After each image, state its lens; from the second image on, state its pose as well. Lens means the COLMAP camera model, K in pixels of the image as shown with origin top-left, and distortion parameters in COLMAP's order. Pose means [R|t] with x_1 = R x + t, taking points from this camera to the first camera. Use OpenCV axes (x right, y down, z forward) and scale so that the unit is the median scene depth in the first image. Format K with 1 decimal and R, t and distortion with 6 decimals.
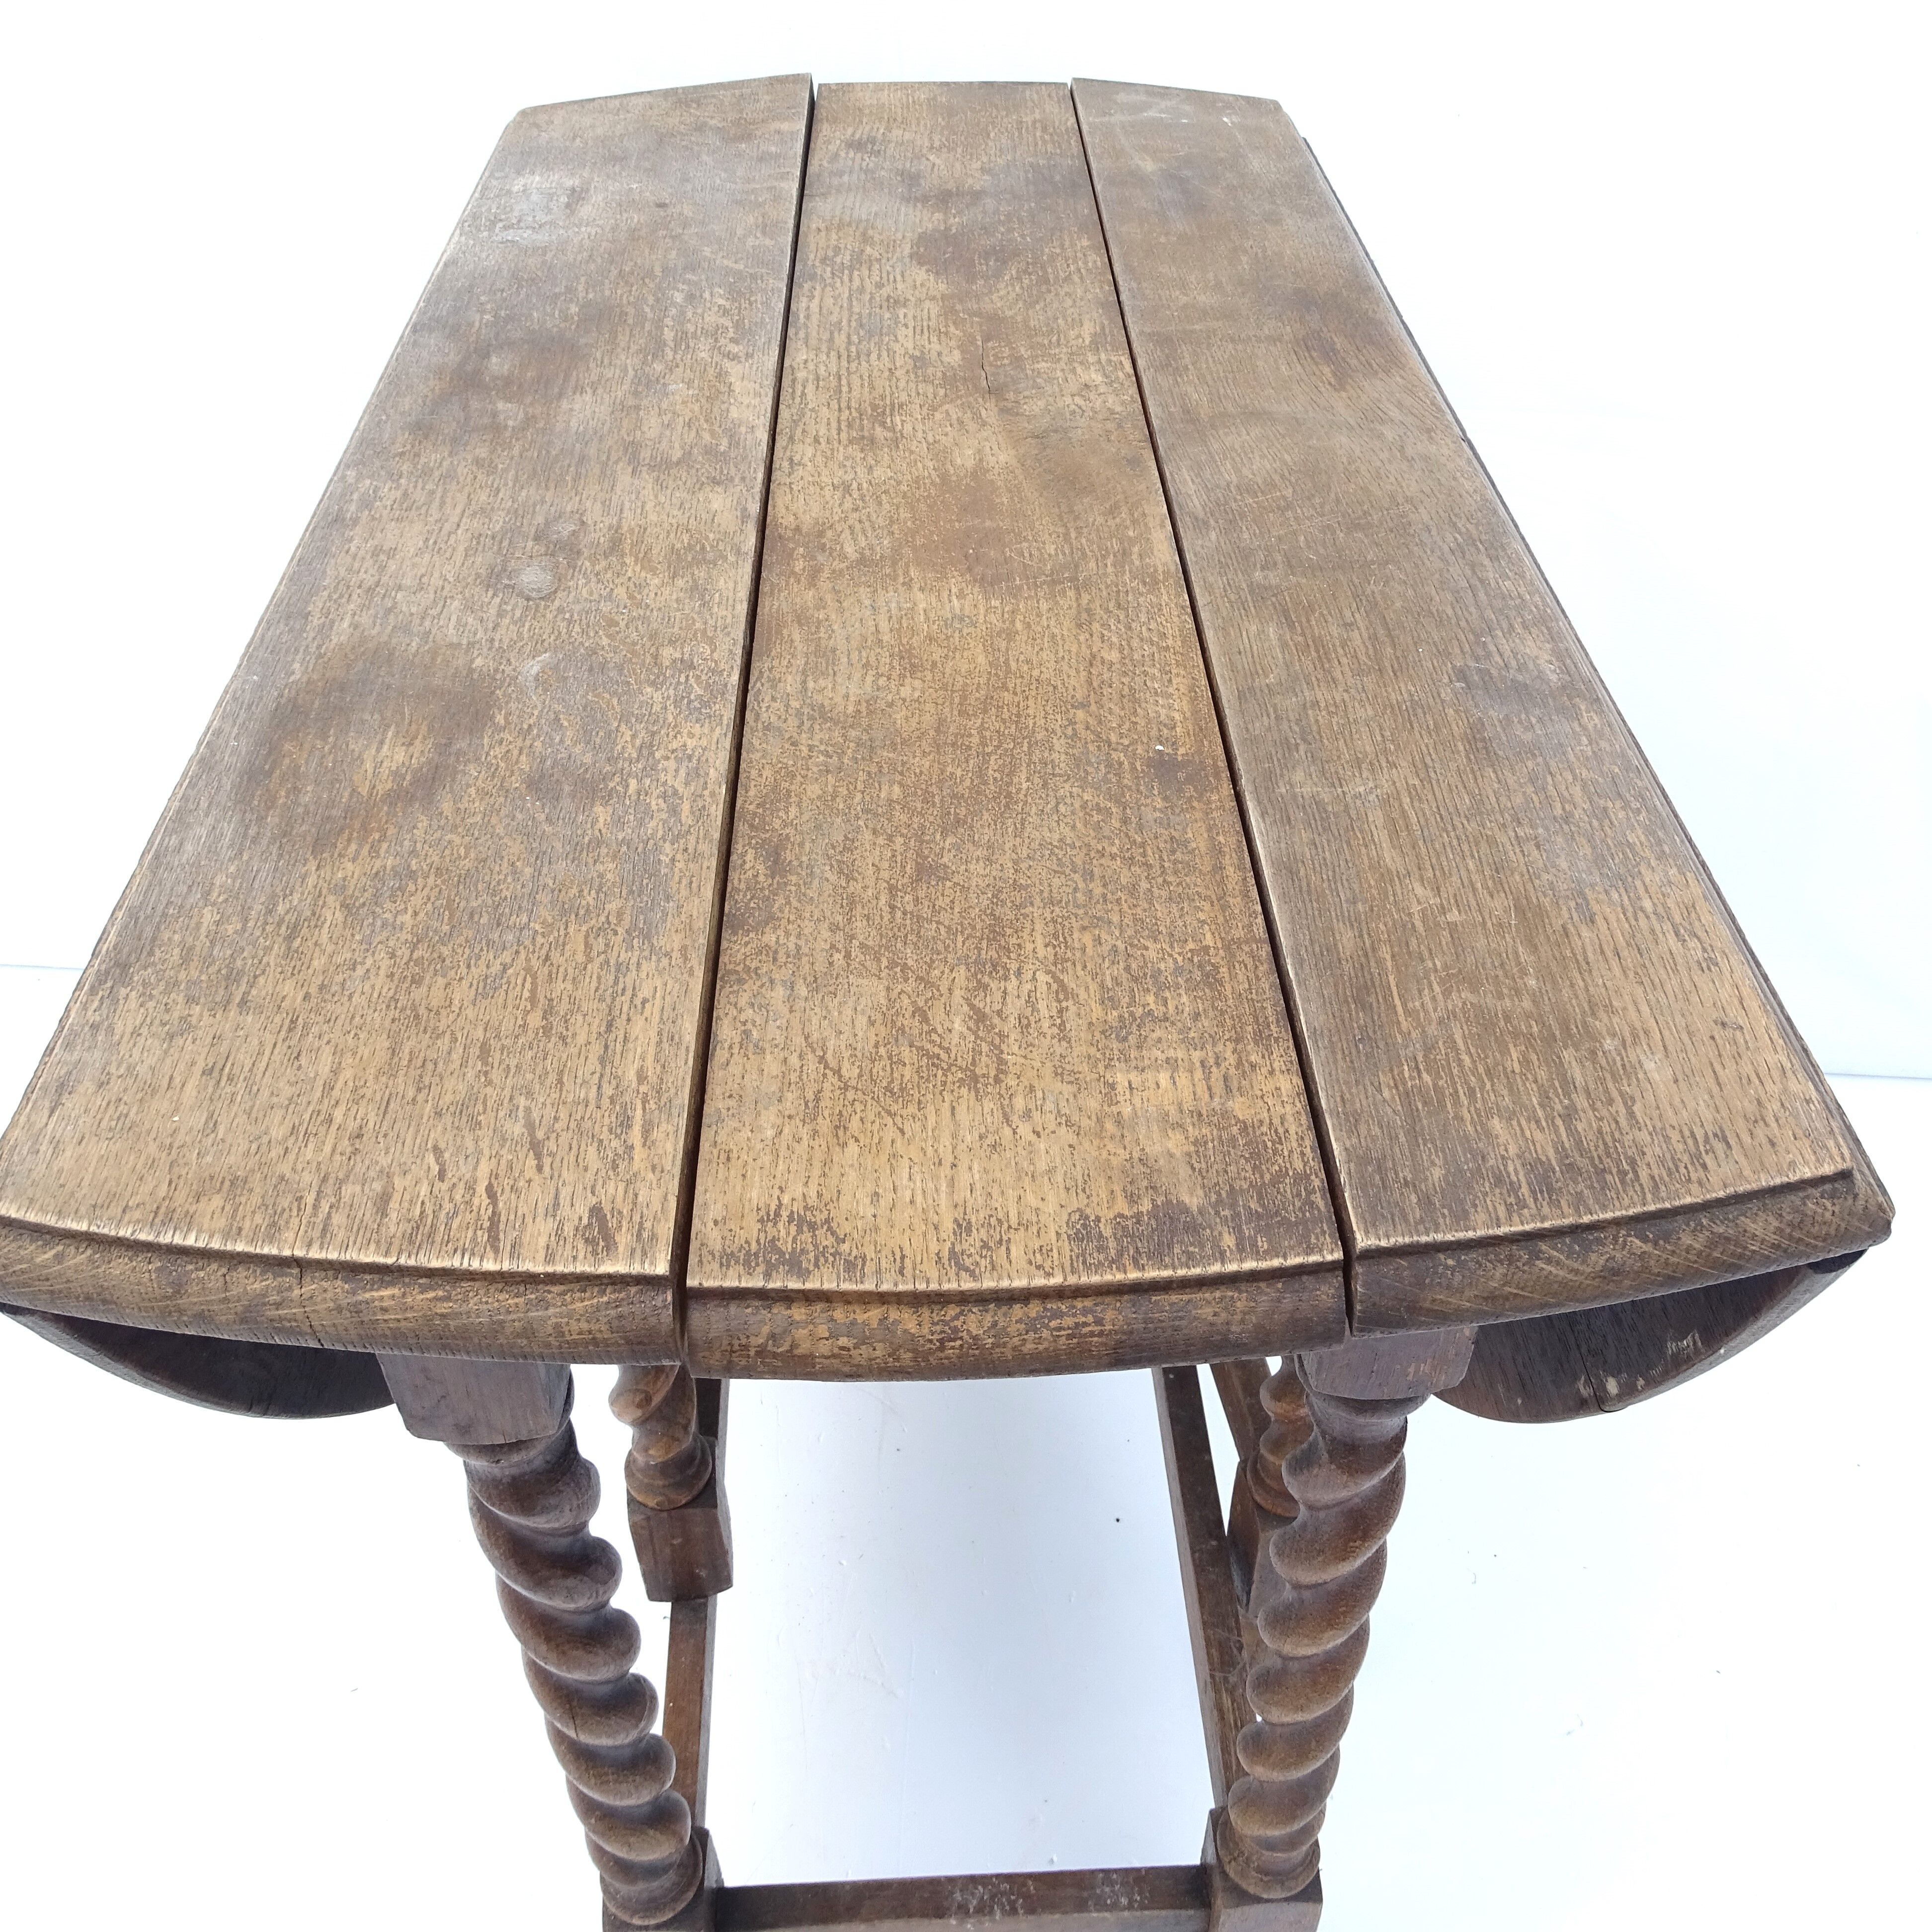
lens RADIAL K [[1827.2, 0, 981.3], [0, 1827.2, 963.3], [0, 0, 1]] dist [-0.012525, 0.000000]
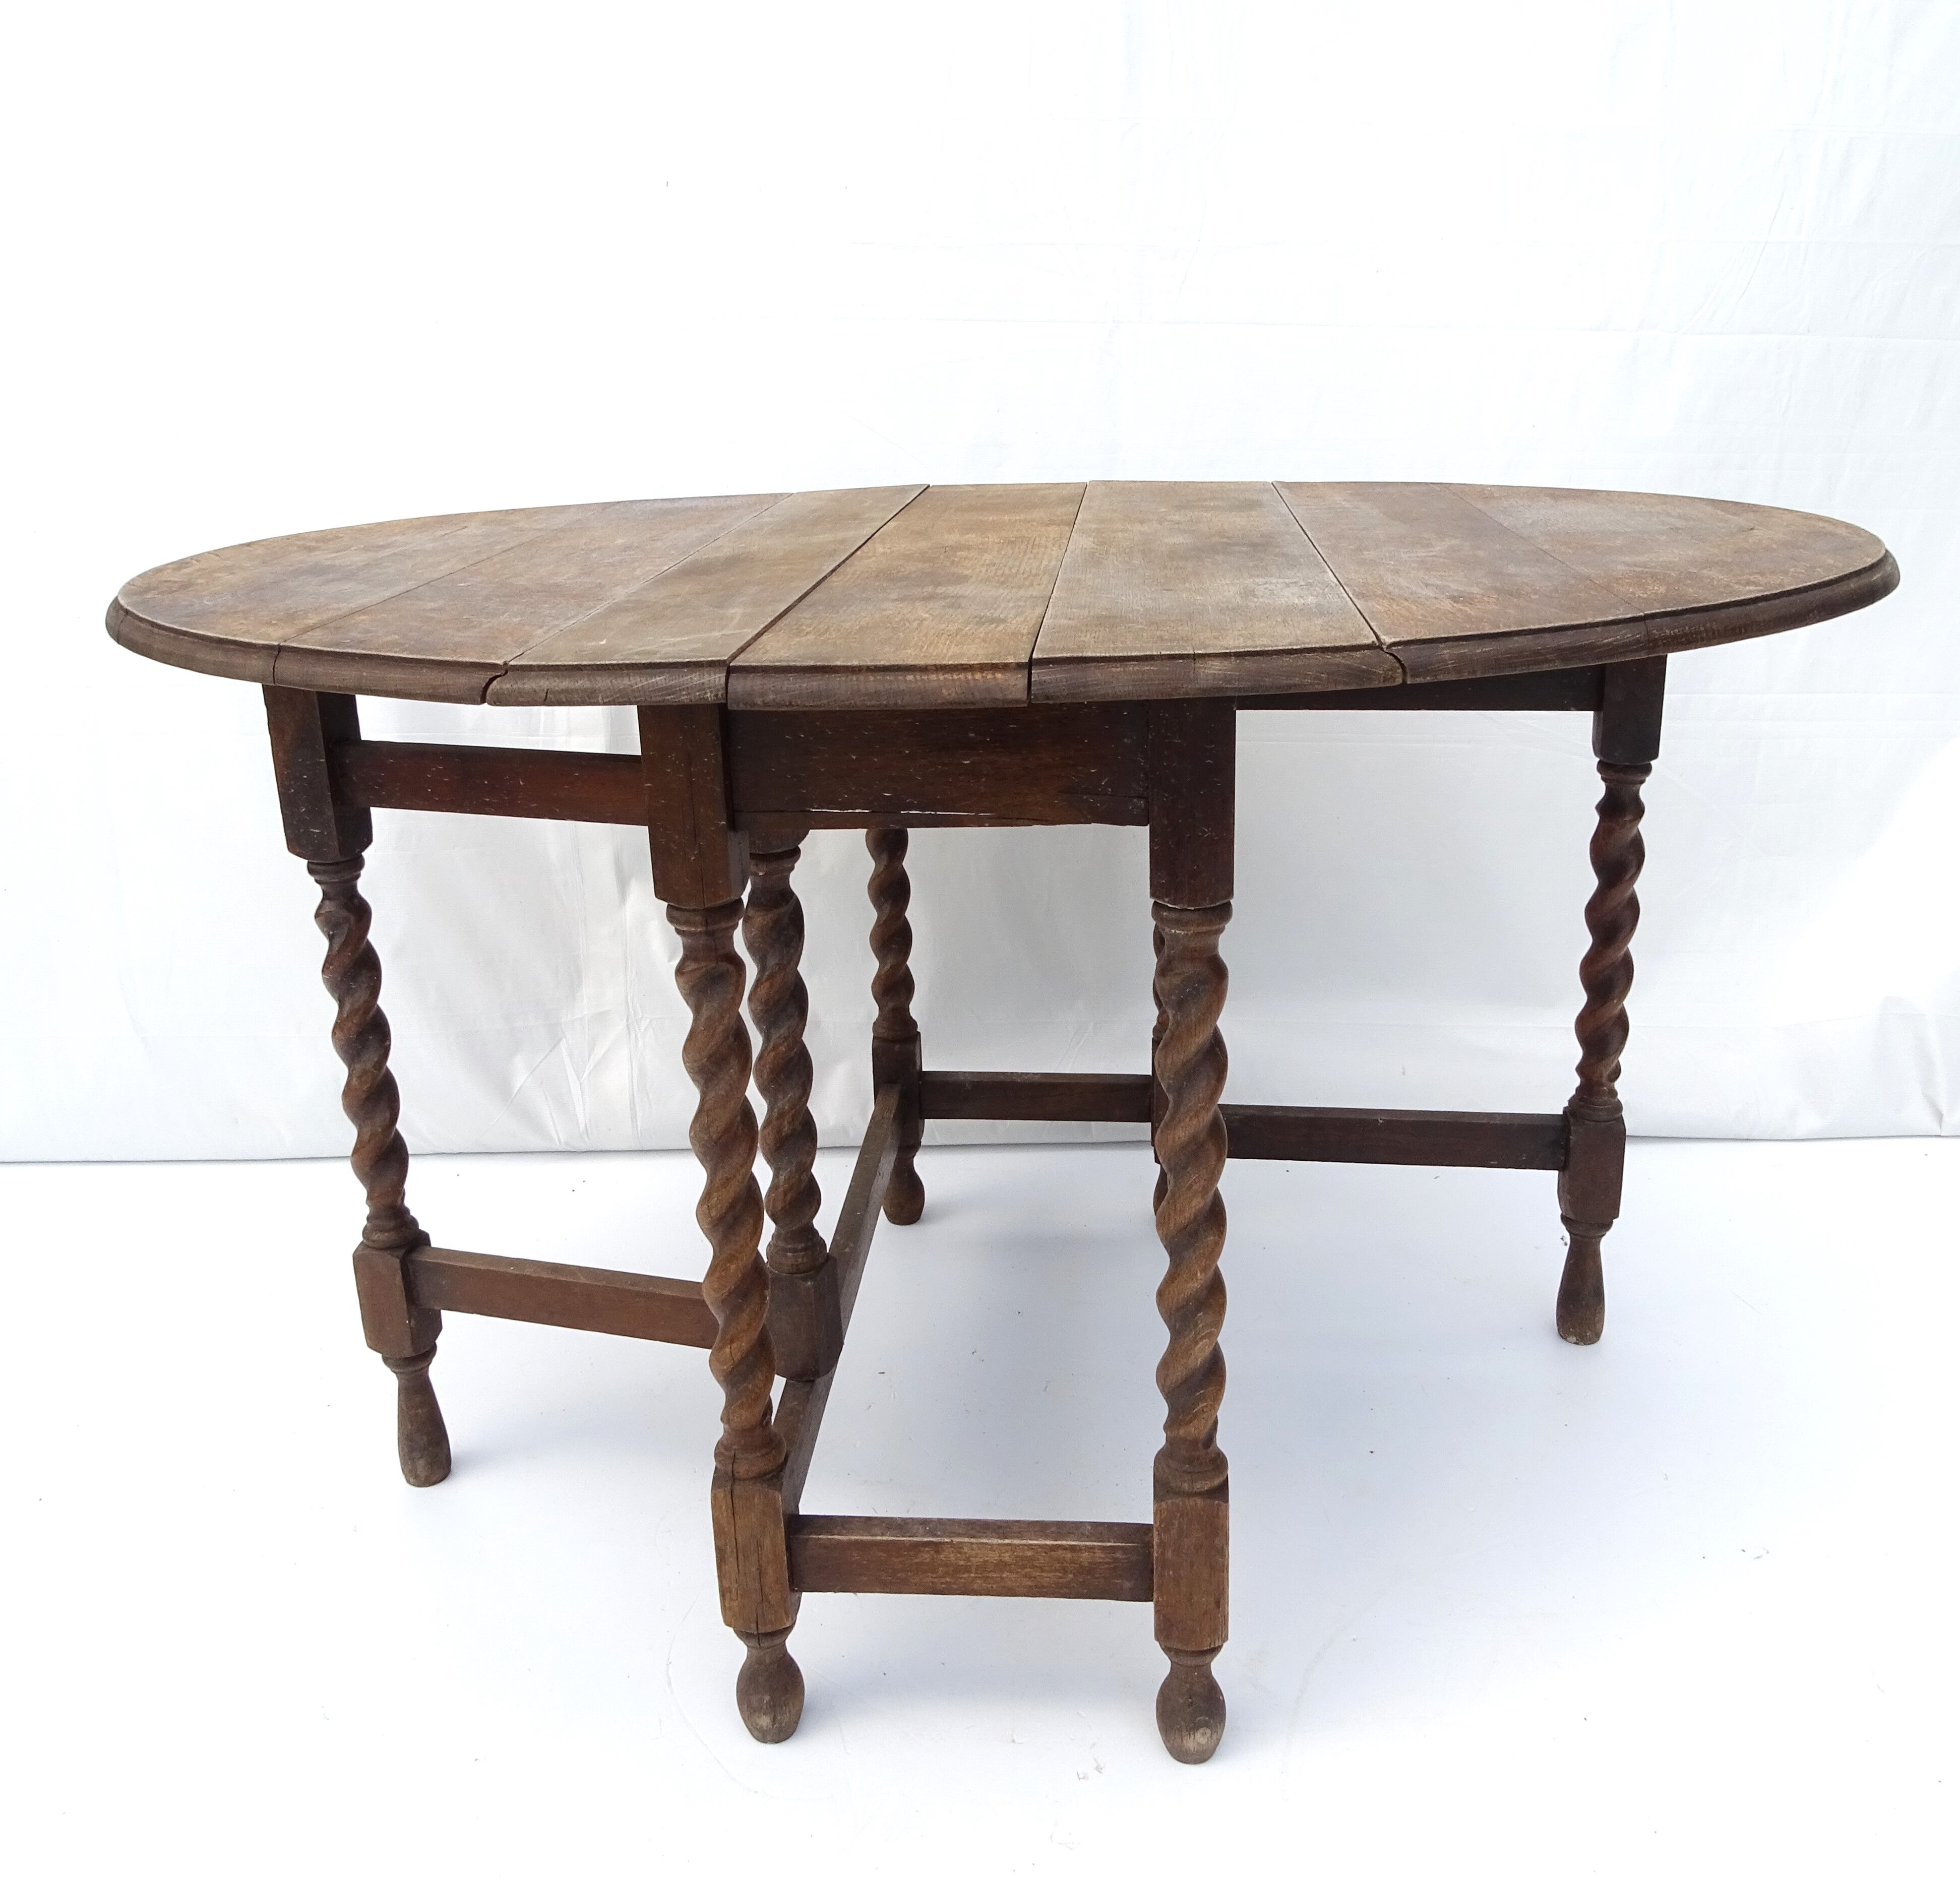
lens RADIAL K [[1839.9, 0, 974.1], [0, 1839.9, 932.7], [0, 0, 1]] dist [-0.001373, 0.000000]
pose [[-0.991943, -0.017333, 0.125493, -0.282100], [0.100424, 0.496282, 0.862334, -1.865861], [-0.077226, 0.867989, -0.490543, 2.480631]]
